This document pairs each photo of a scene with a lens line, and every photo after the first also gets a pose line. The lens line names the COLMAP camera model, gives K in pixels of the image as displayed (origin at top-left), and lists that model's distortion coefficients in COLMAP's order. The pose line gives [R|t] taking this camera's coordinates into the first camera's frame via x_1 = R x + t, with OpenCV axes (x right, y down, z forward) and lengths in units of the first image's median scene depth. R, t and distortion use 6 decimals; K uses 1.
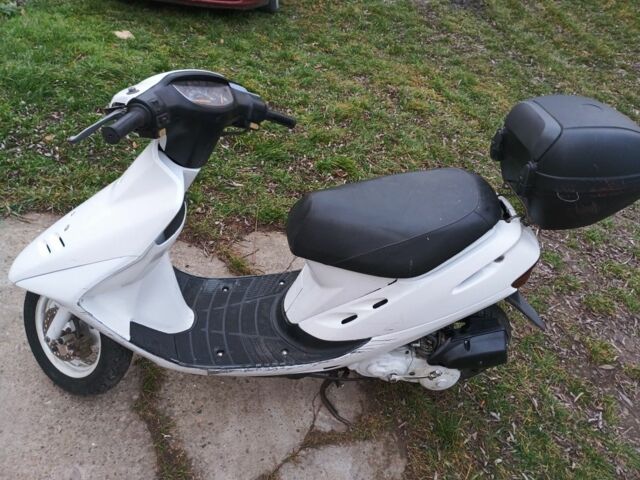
lens RADIAL K [[530.4, 0, 319.3], [0, 530.4, 240.6], [0, 0, 1]] dist [0.047441, -0.038008]
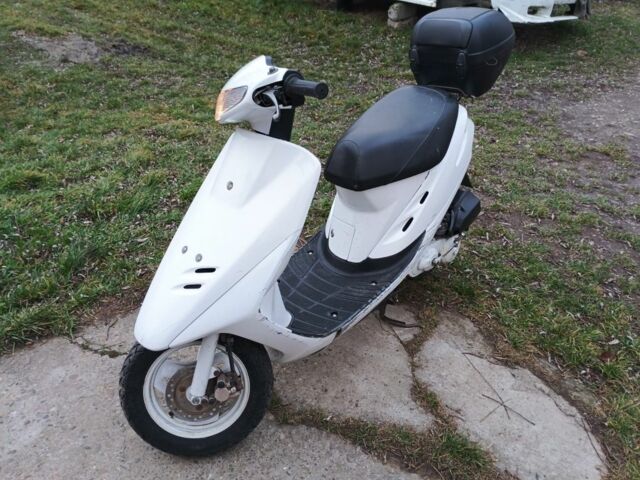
lens RADIAL K [[530.4, 0, 323.6], [0, 530.4, 240.0], [0, 0, 1]] dist [0.047441, -0.038008]
pose [[0.720319, -0.470186, 0.509967, -0.631330], [0.514893, 0.855074, 0.061096, 0.004913], [-0.464786, 0.218570, 0.858022, 0.049314]]
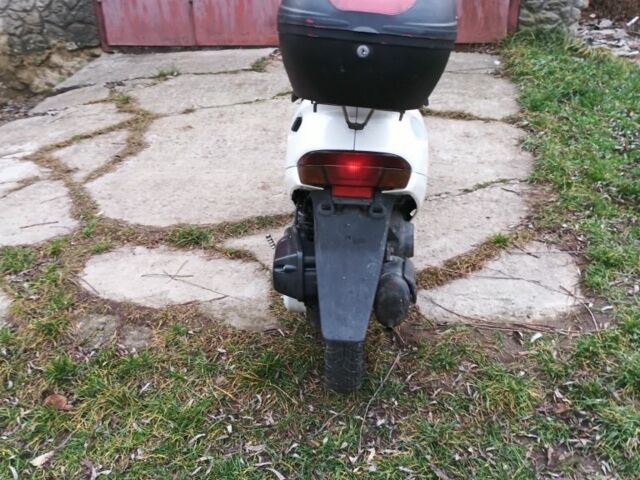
lens RADIAL K [[697.0, 0, 322.5], [0, 697.0, 237.8], [0, 0, 1]] dist [0.071403, 0.000000]
pose [[-0.164934, 0.332509, -0.928566, 1.230133], [-0.655926, 0.666116, 0.355036, -0.224772], [0.736585, 0.667628, 0.108236, 0.869846]]
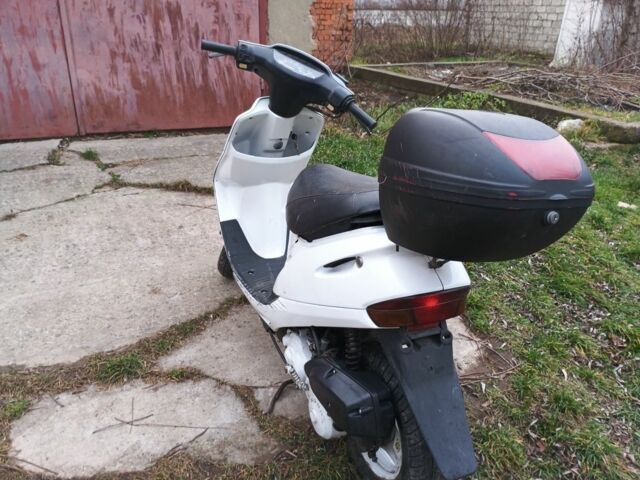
lens RADIAL K [[530.4, 0, 317.0], [0, 530.4, 238.8], [0, 0, 1]] dist [0.047441, -0.038008]
pose [[0.347895, 0.293659, -0.890356, 0.903569], [-0.621315, 0.783405, 0.015613, 0.027575], [0.702094, 0.547760, 0.454998, 0.457458]]
